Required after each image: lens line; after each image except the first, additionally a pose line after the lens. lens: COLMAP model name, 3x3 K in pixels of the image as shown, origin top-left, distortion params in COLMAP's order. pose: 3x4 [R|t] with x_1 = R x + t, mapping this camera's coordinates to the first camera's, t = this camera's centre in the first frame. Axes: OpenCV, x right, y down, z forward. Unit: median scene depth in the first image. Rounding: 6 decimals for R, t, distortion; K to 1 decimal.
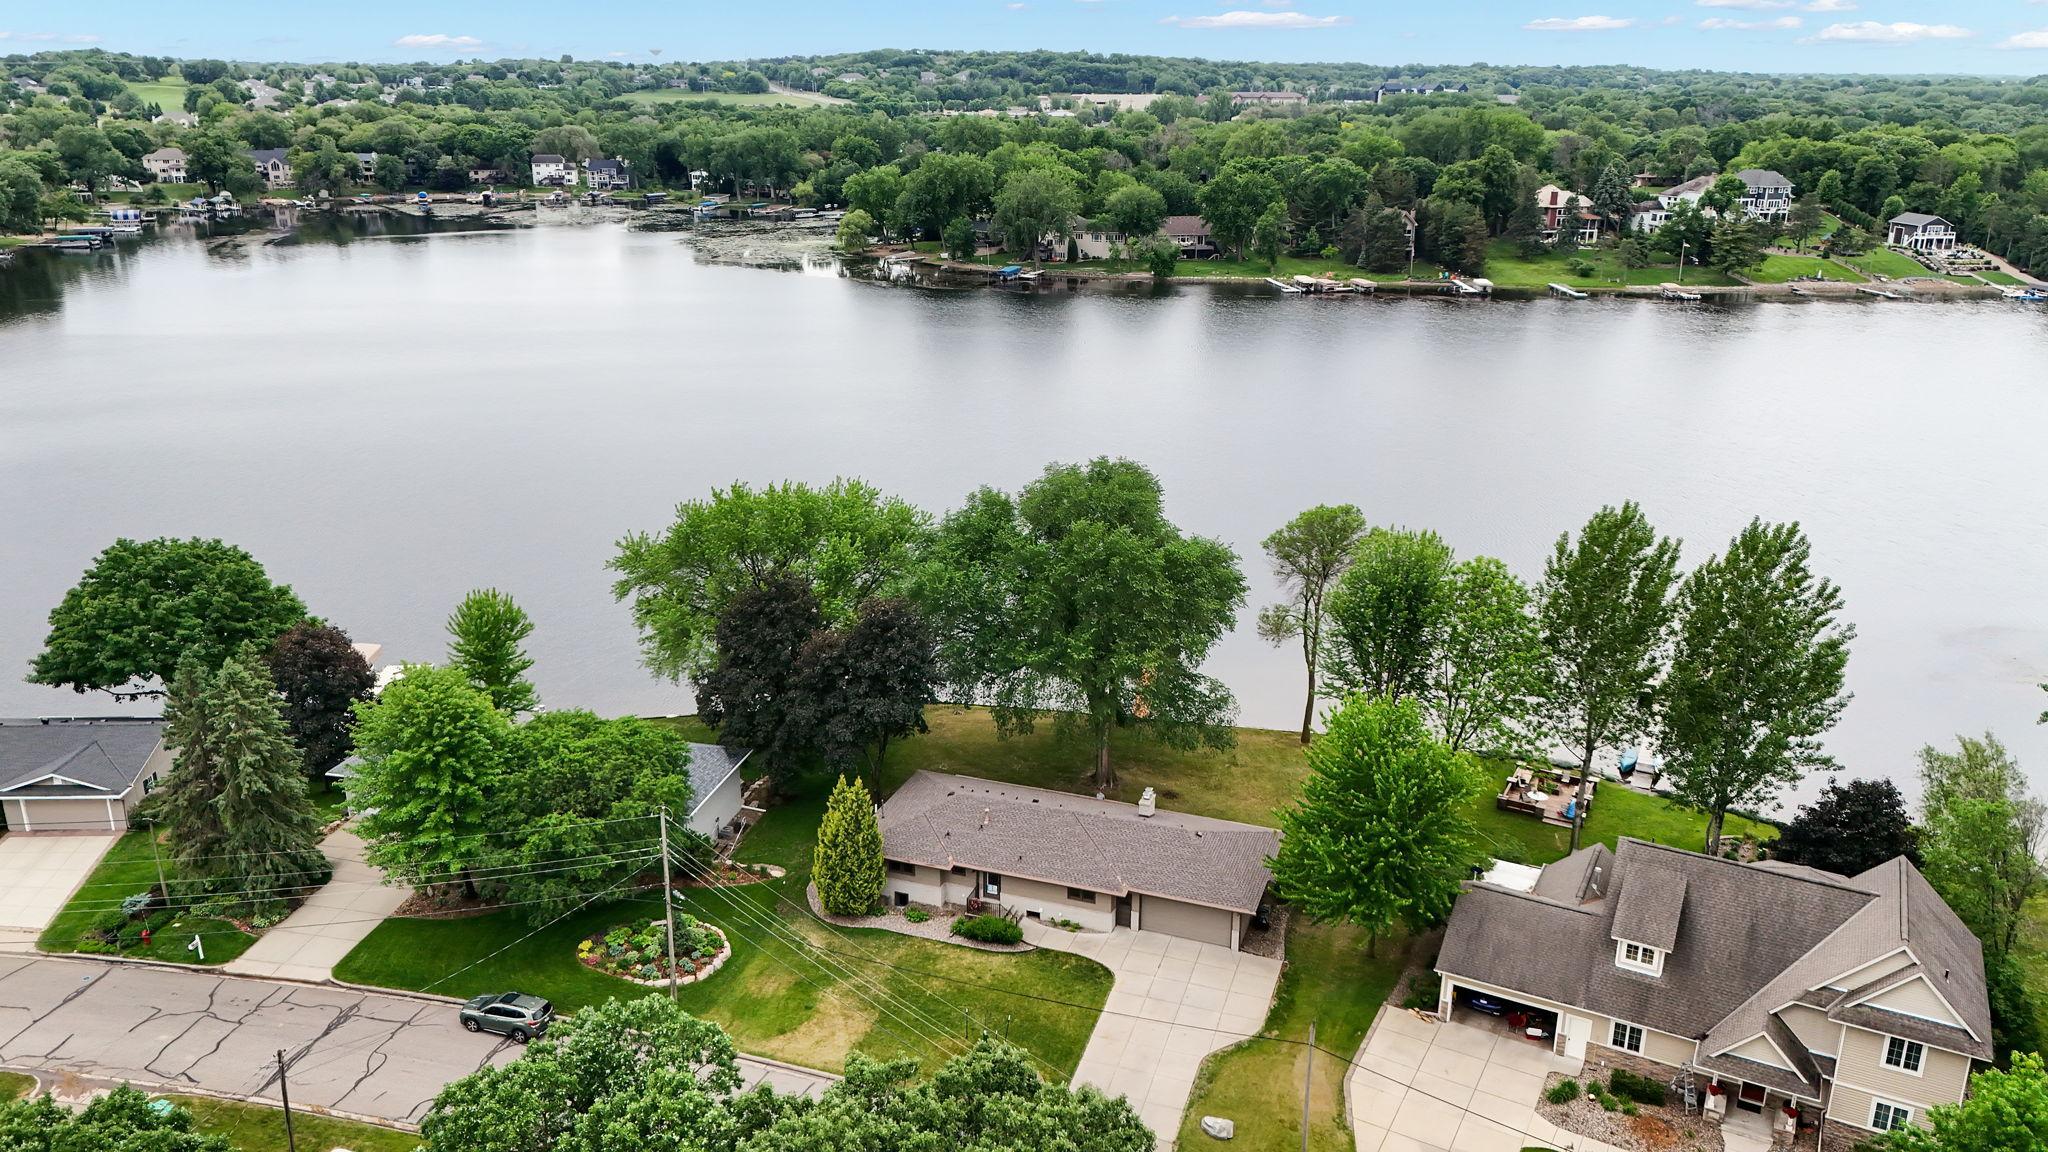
lens RADIAL K [[1508.2, 0, 1021.9], [0, 1508.2, 565.9], [0, 0, 1]] dist [0.071168, -0.065177]
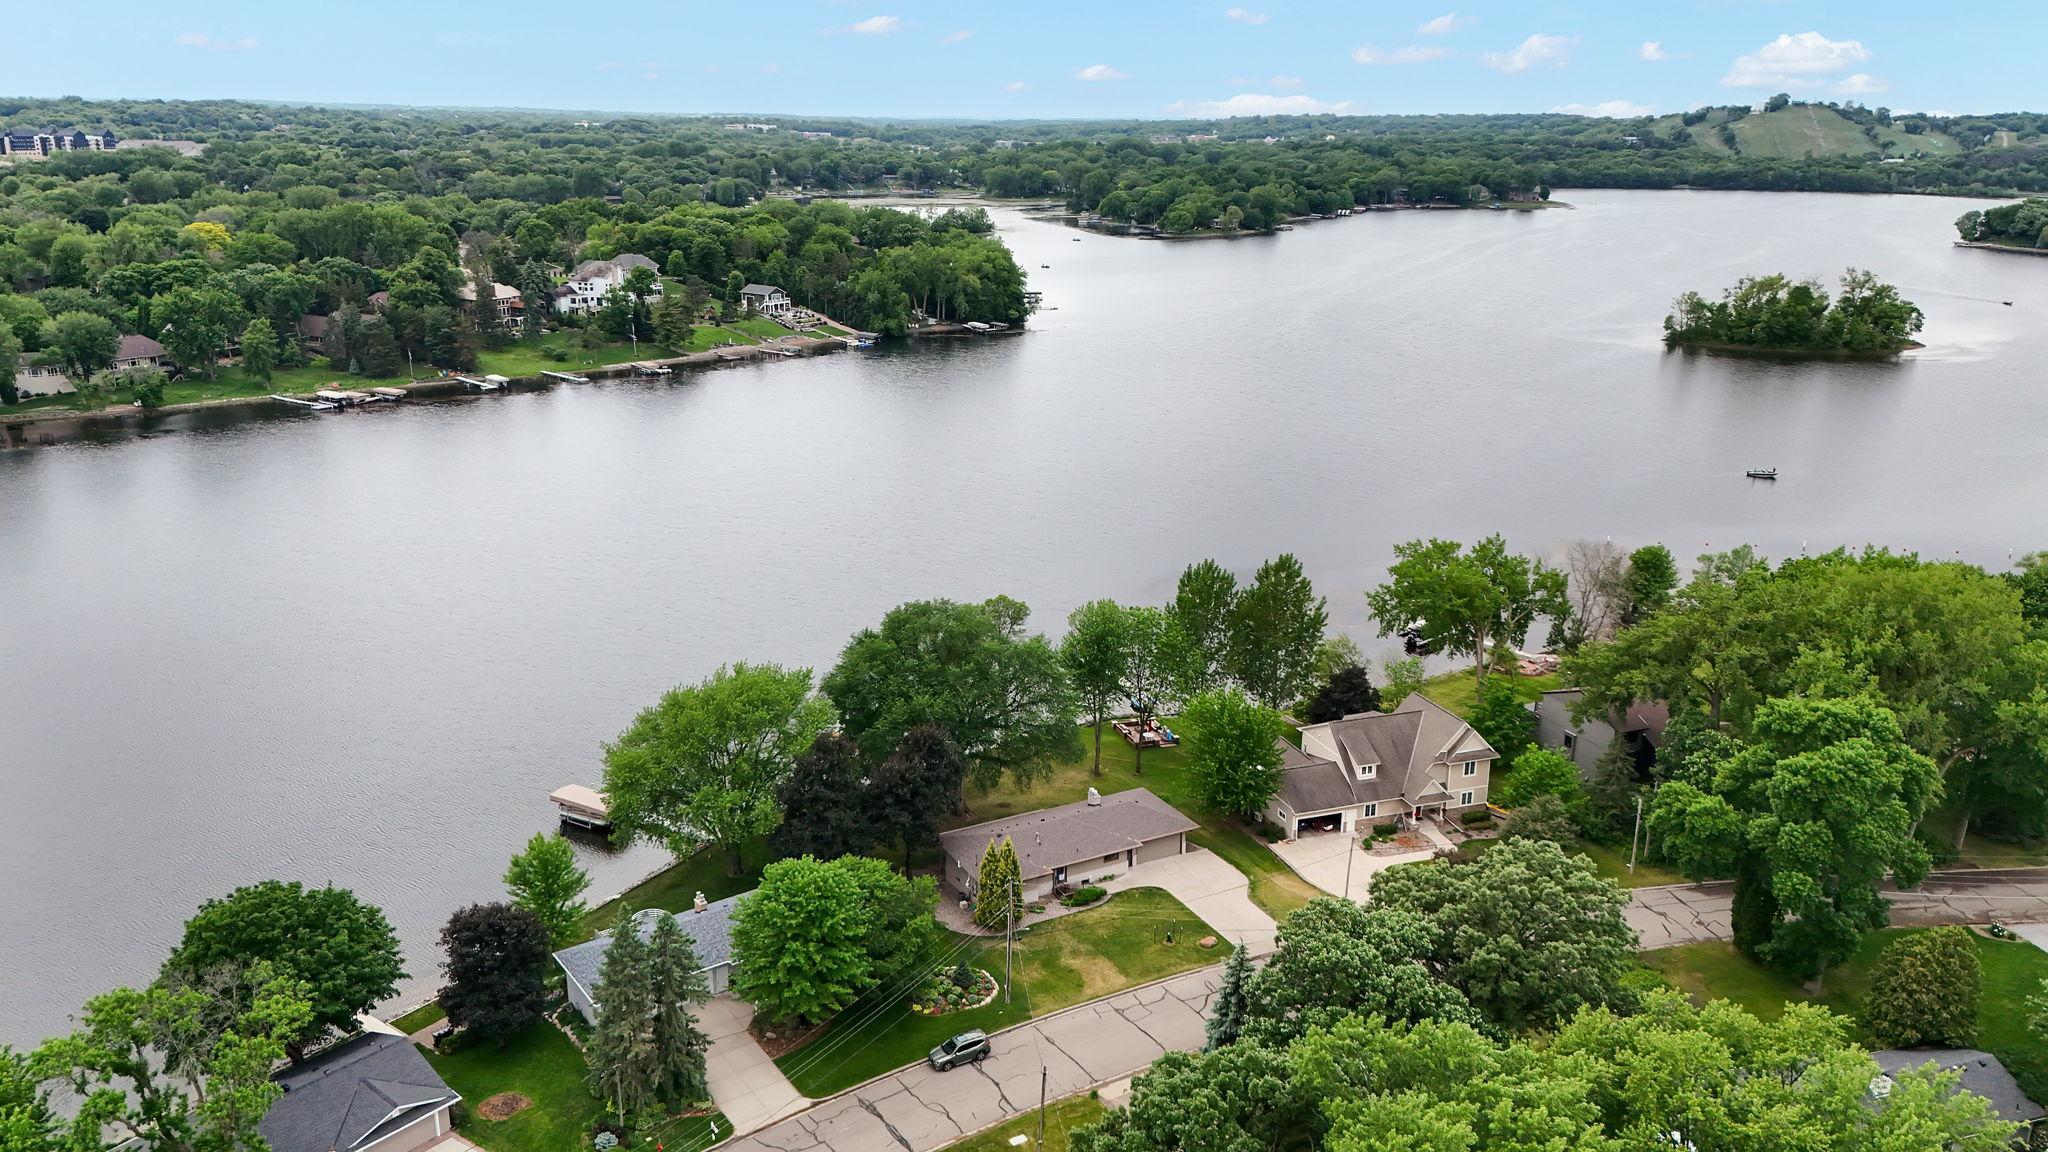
lens RADIAL K [[1504.8, 0, 1022.7], [0, 1504.8, 572.4], [0, 0, 1]] dist [0.075947, -0.069743]
pose [[0.663109, -0.214817, 0.717036, -0.265440], [0.221821, 0.971300, 0.085855, -0.058251], [-0.714900, 0.102123, 0.691729, -0.026435]]
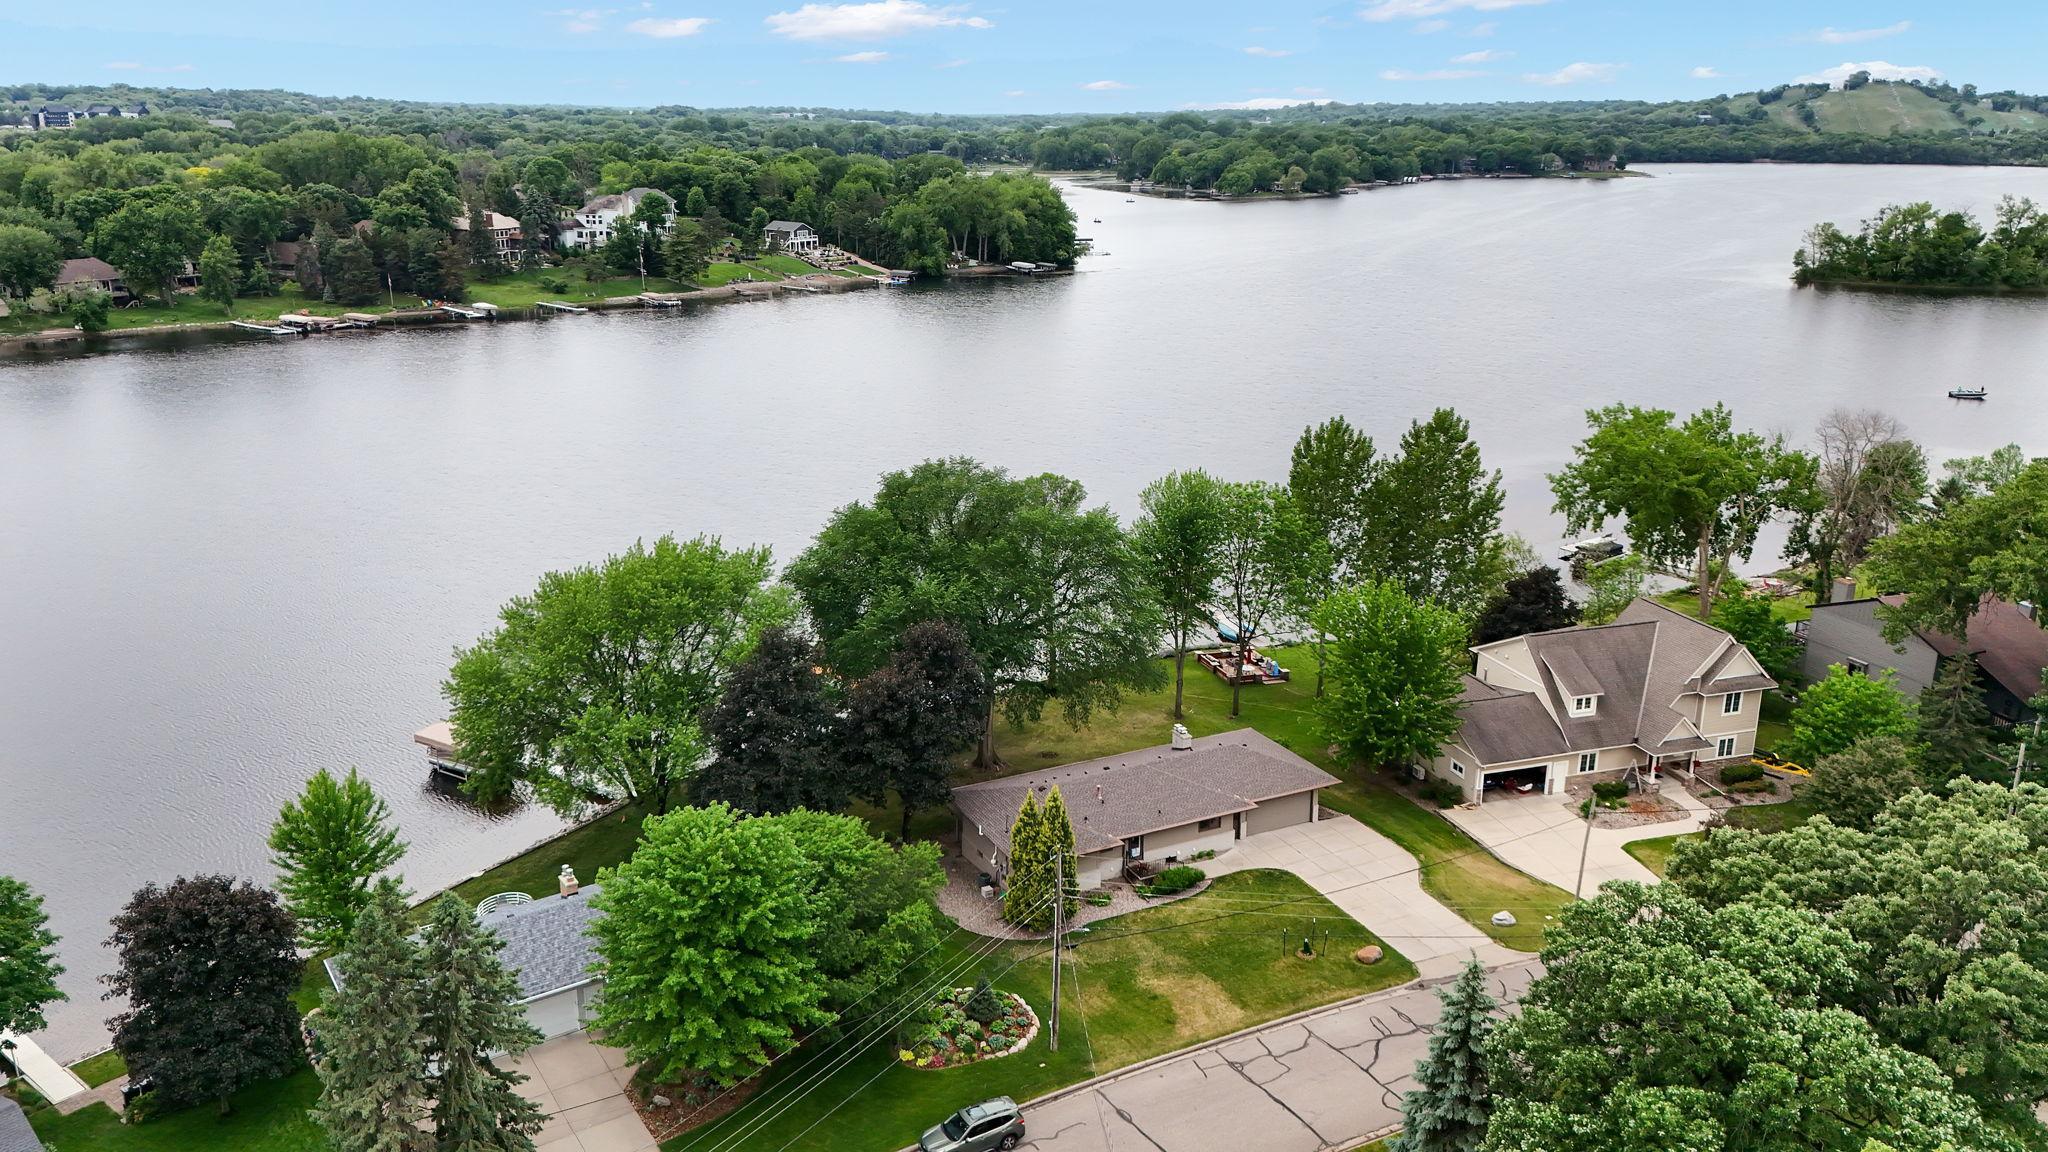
lens RADIAL K [[1508.2, 0, 1021.9], [0, 1508.2, 565.9], [0, 0, 1]] dist [0.071168, -0.065177]
pose [[0.686317, -0.209028, 0.696618, -0.182038], [0.220198, 0.972576, 0.074891, -0.018633], [-0.693168, 0.101995, 0.713523, 0.065148]]
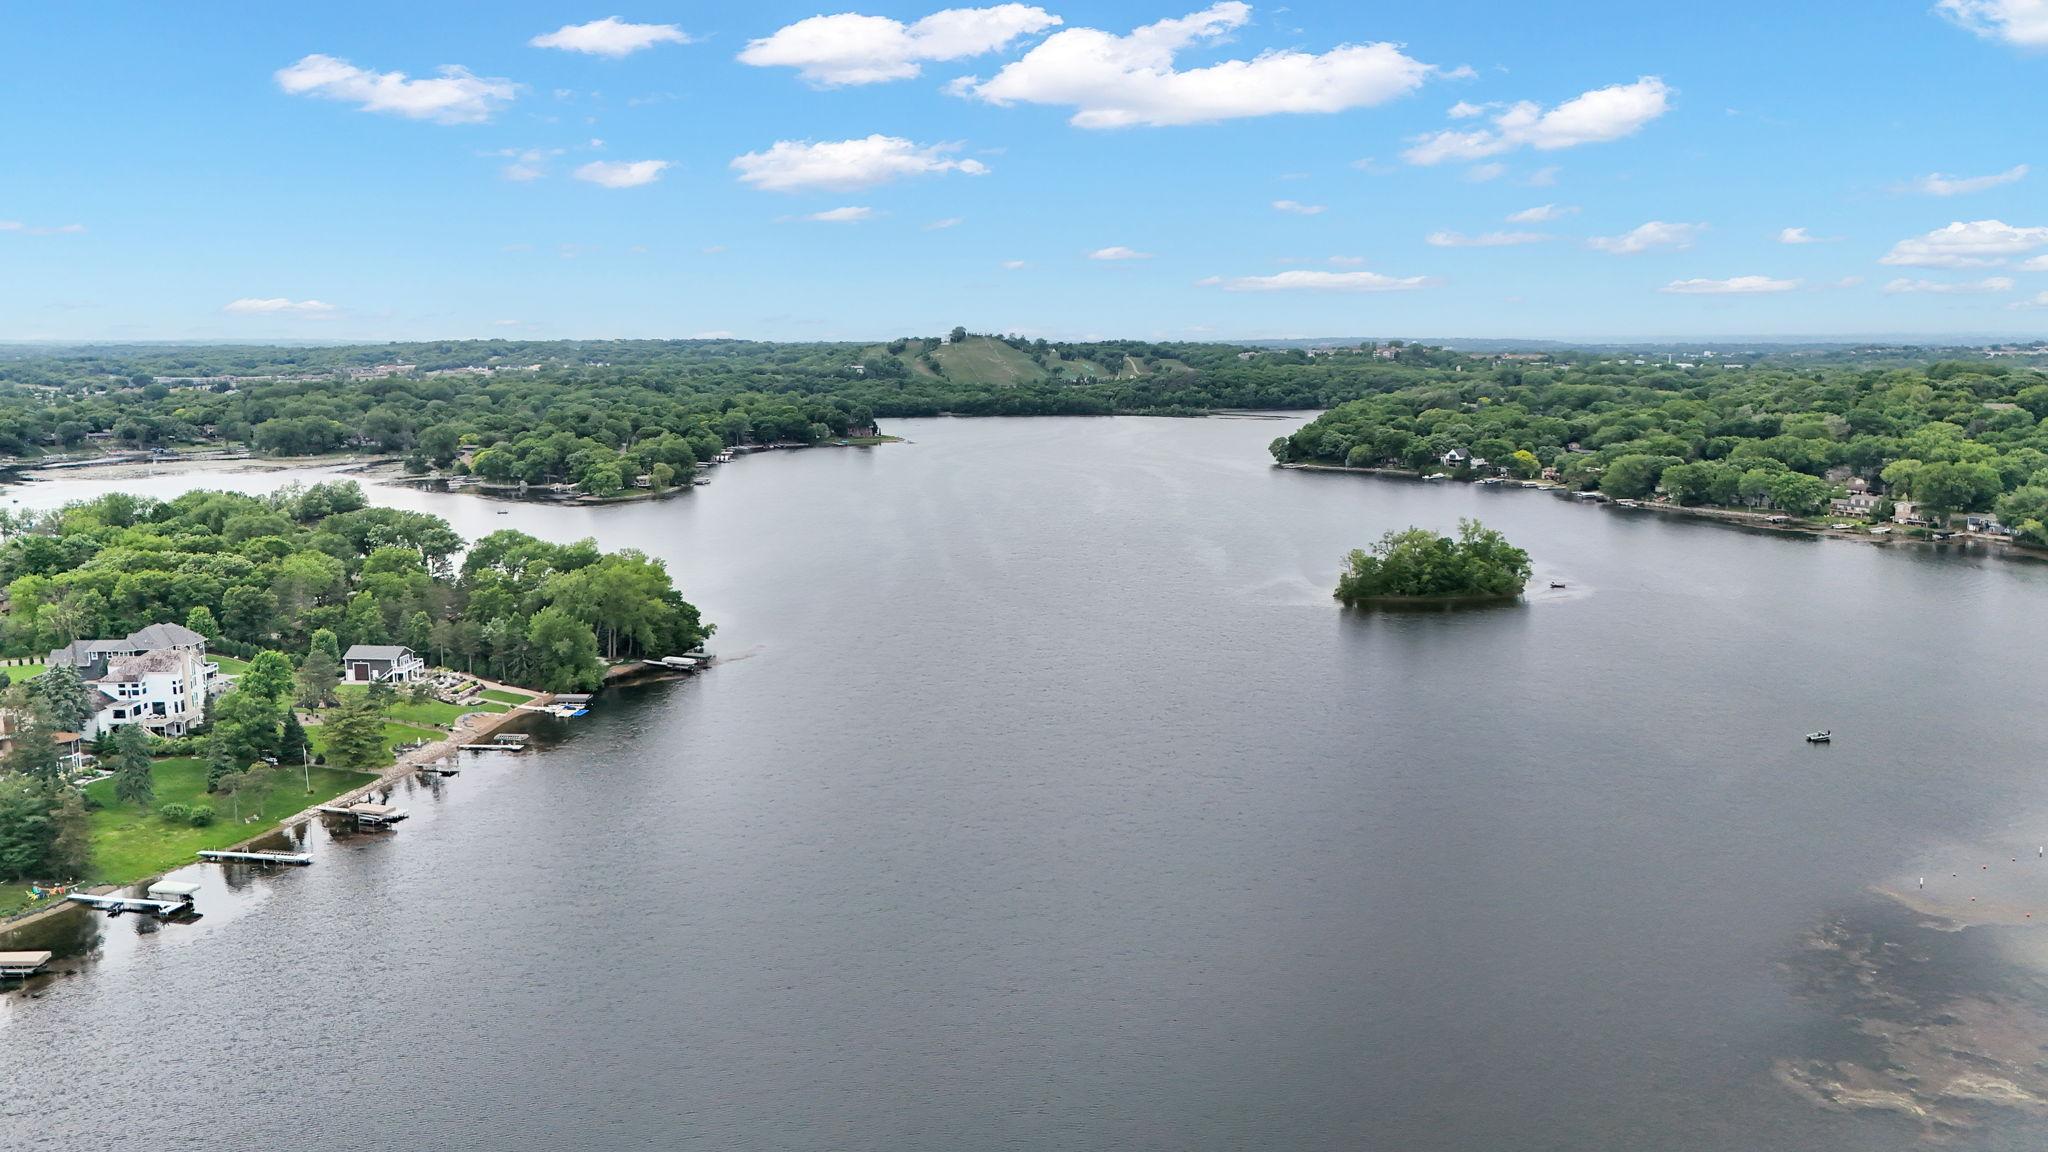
lens RADIAL K [[1508.2, 0, 1021.9], [0, 1508.2, 565.9], [0, 0, 1]] dist [0.071168, -0.065177]
pose [[0.169870, -0.153137, 0.973495, -0.260882], [0.303648, 0.947923, 0.096130, -0.268544], [-0.937519, 0.279270, 0.207523, 0.470034]]
